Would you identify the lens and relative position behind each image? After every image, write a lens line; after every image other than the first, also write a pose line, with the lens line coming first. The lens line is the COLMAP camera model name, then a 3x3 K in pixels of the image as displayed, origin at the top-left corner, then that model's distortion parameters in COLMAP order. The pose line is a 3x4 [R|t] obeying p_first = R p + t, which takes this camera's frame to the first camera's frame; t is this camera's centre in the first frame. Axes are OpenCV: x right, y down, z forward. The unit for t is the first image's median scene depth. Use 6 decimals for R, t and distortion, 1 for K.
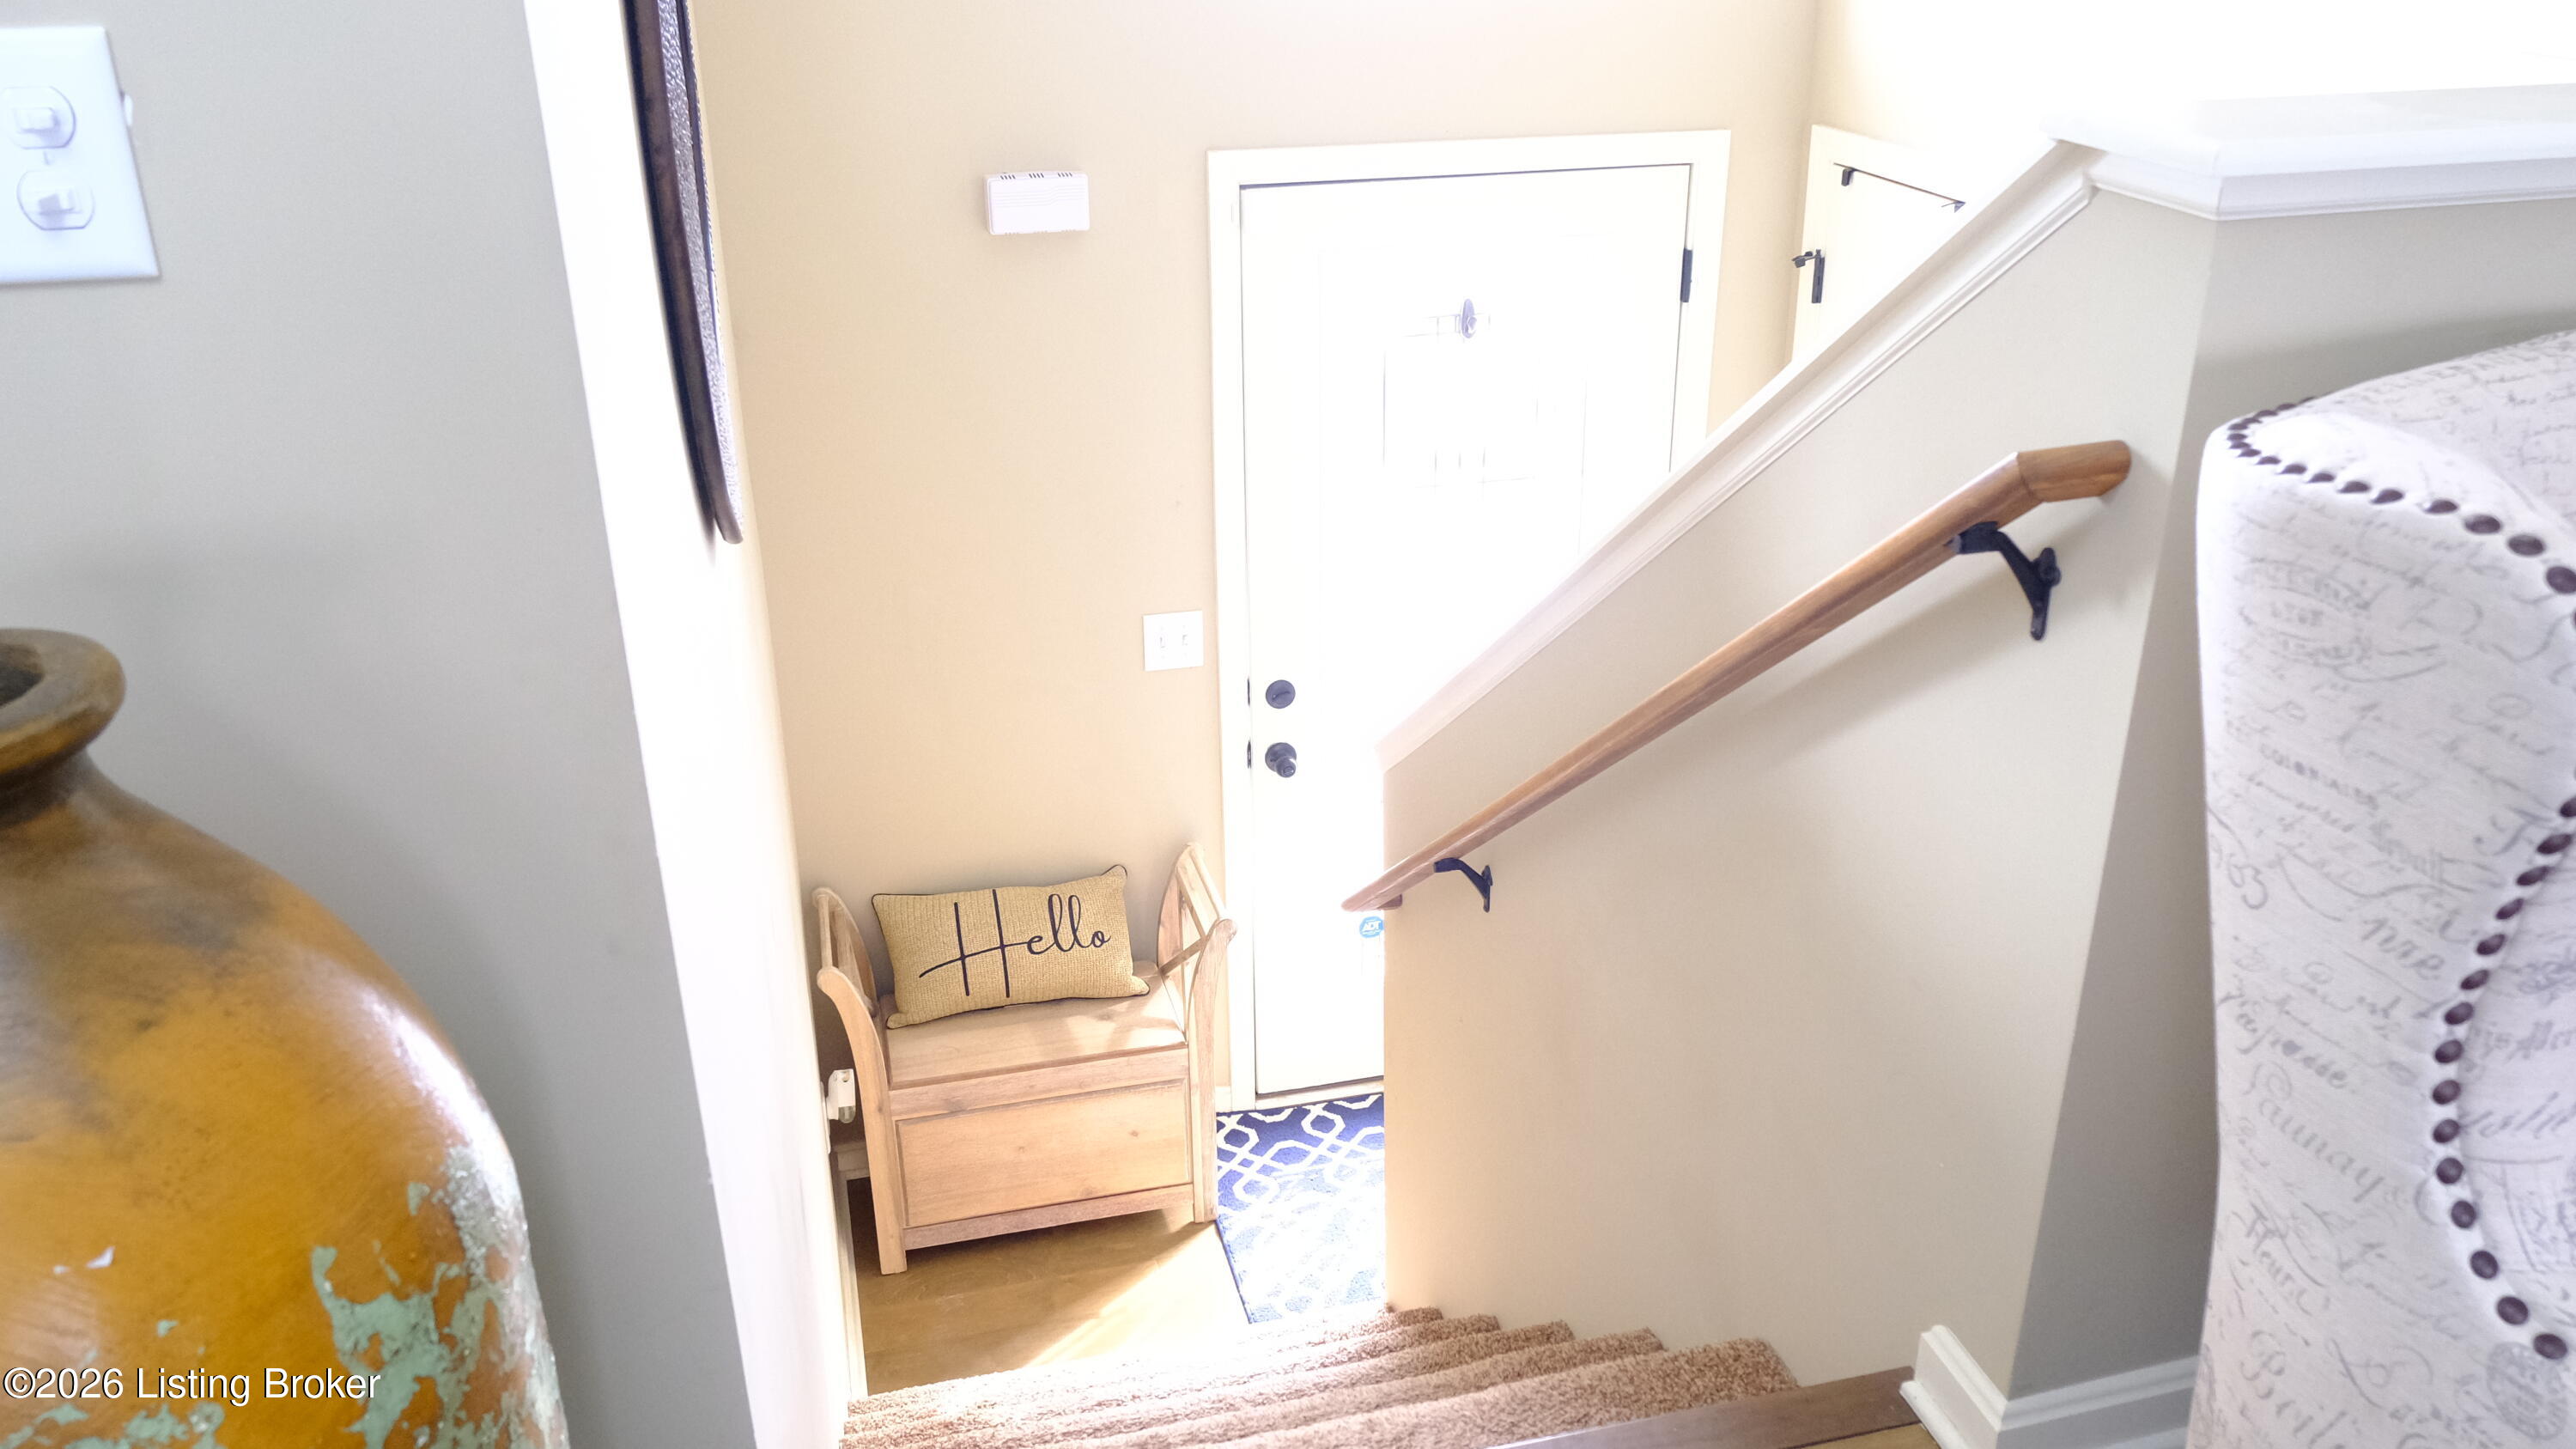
lens RADIAL K [[2031.0, 0, 1282.0], [0, 2031.0, 729.2], [0, 0, 1]] dist [0.007247, 0.004185]
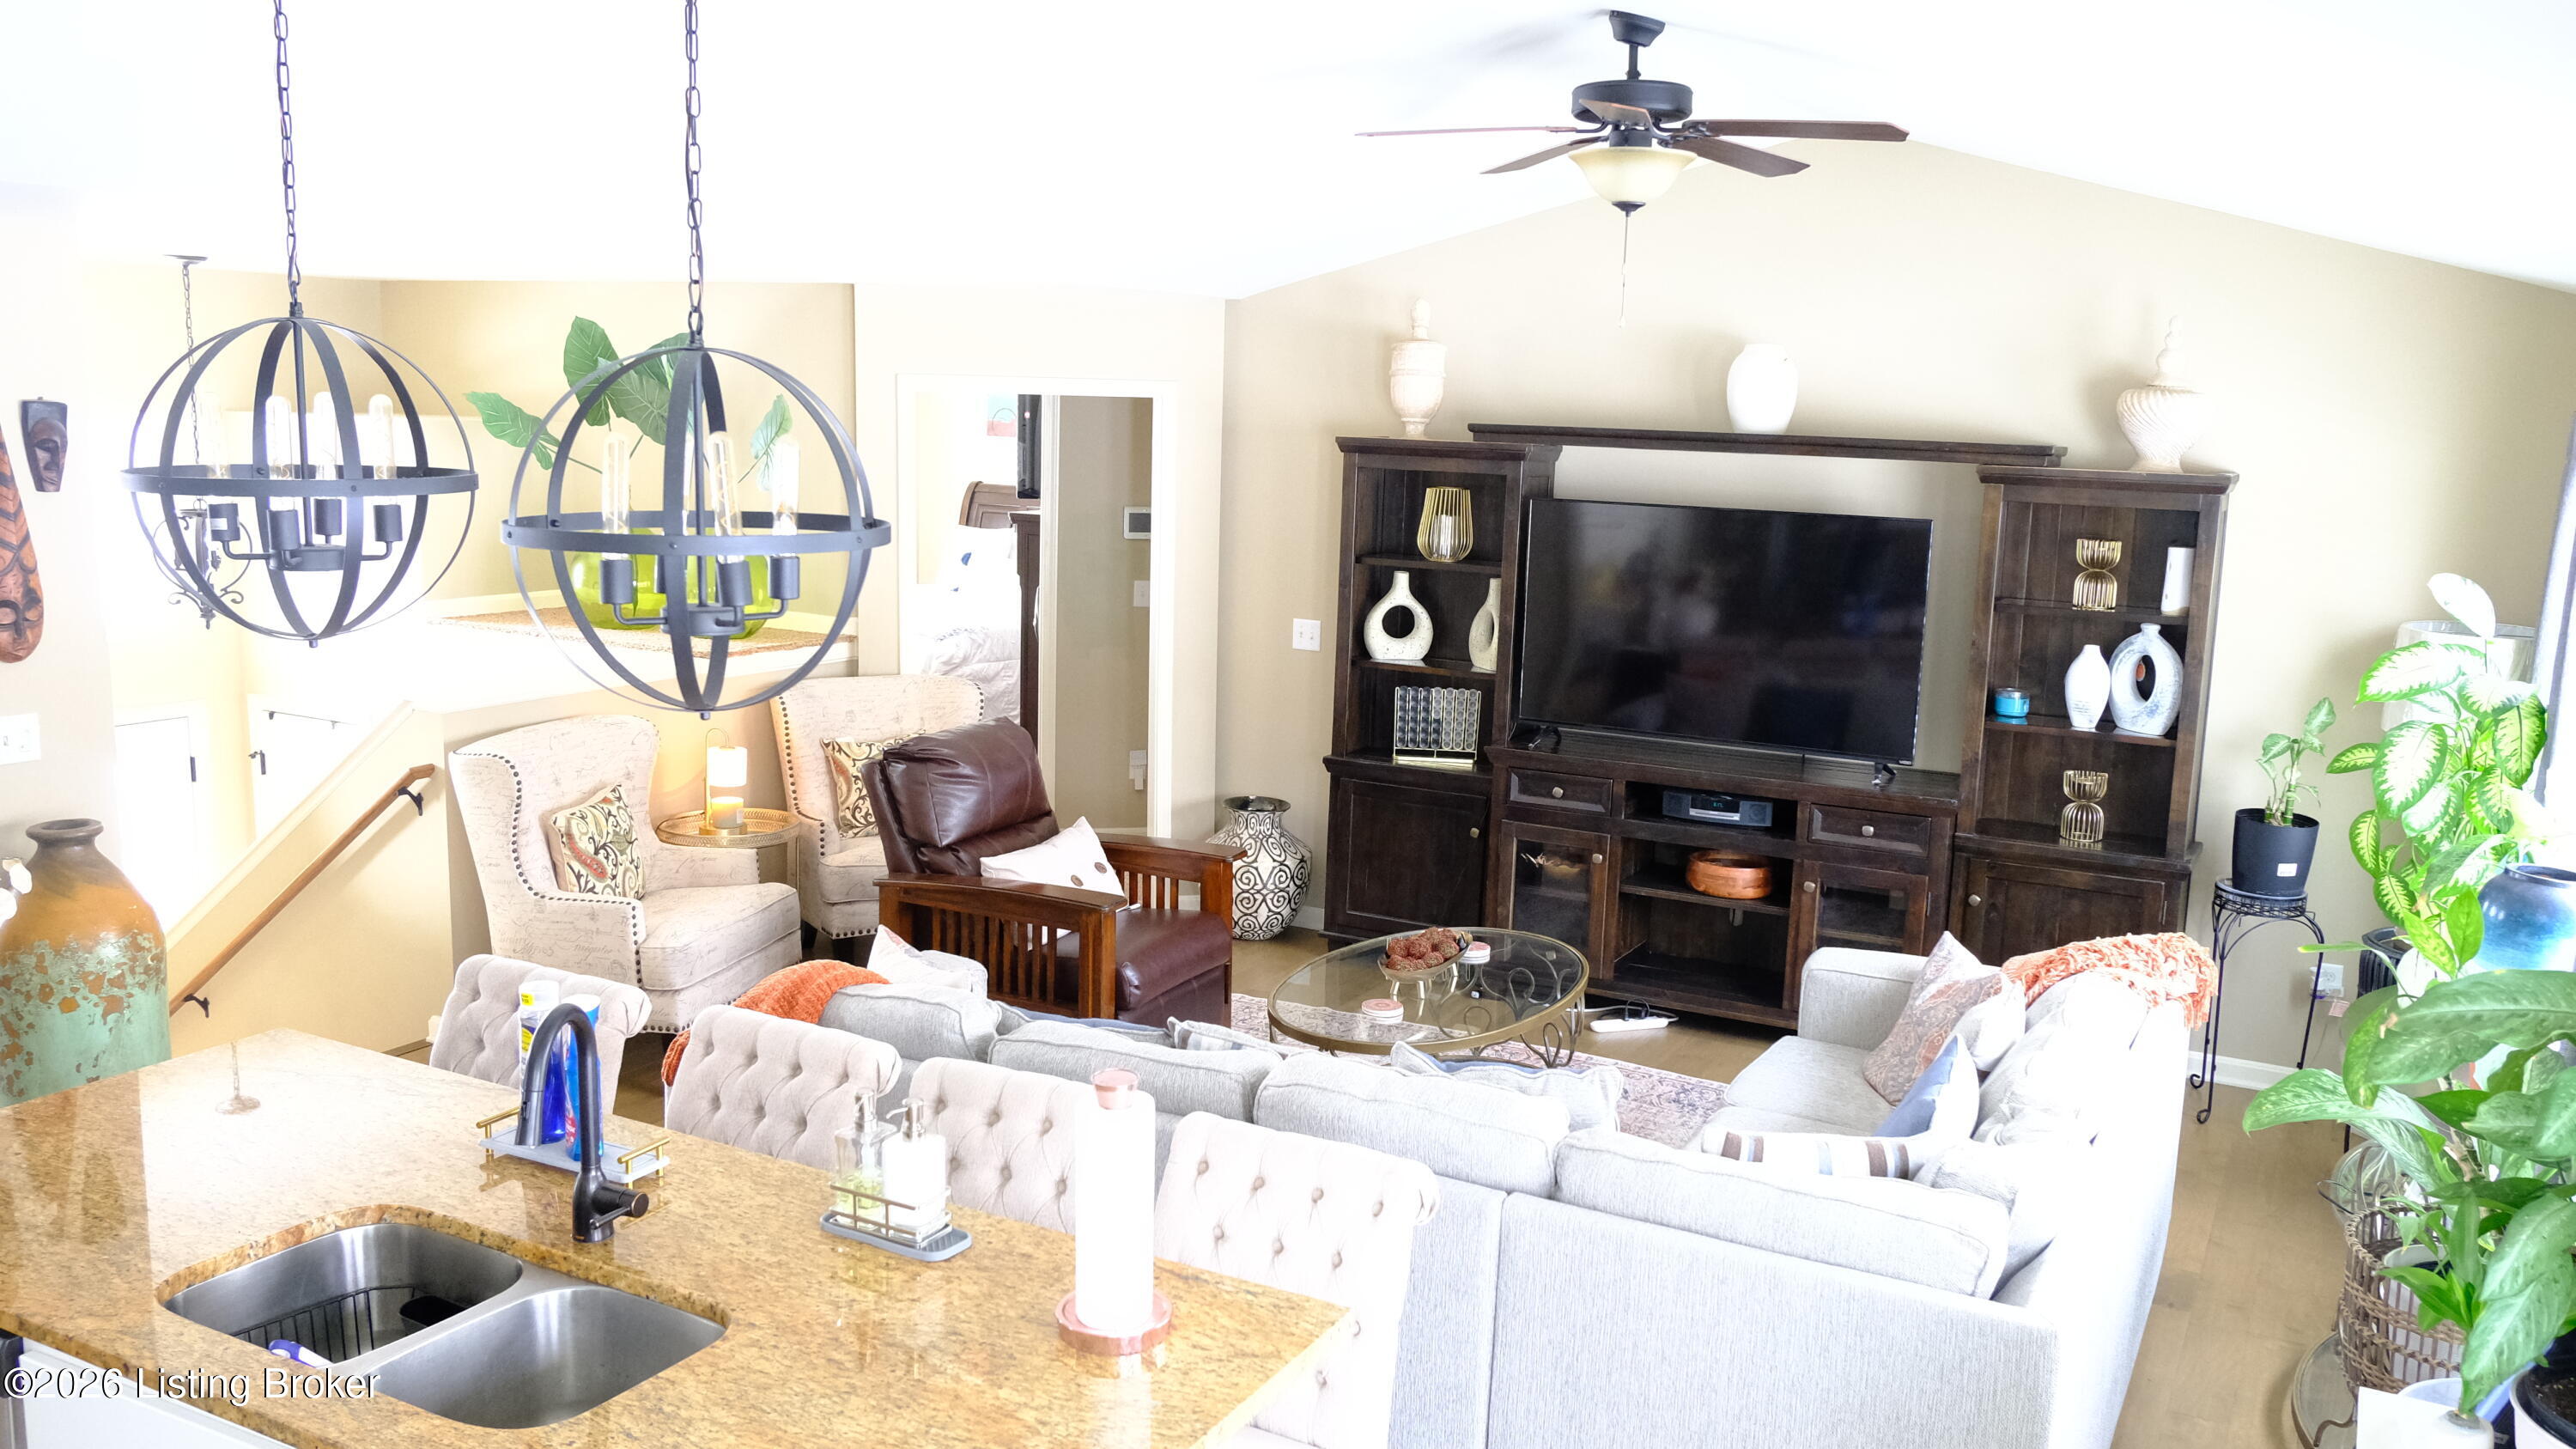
lens RADIAL K [[2031.0, 0, 1282.0], [0, 2031.0, 729.2], [0, 0, 1]] dist [0.007247, 0.004185]
pose [[0.684817, -0.095830, 0.722387, -1.398649], [0.271037, 0.953692, -0.130427, 0.803949], [-0.676435, 0.285112, 0.679078, -3.035725]]
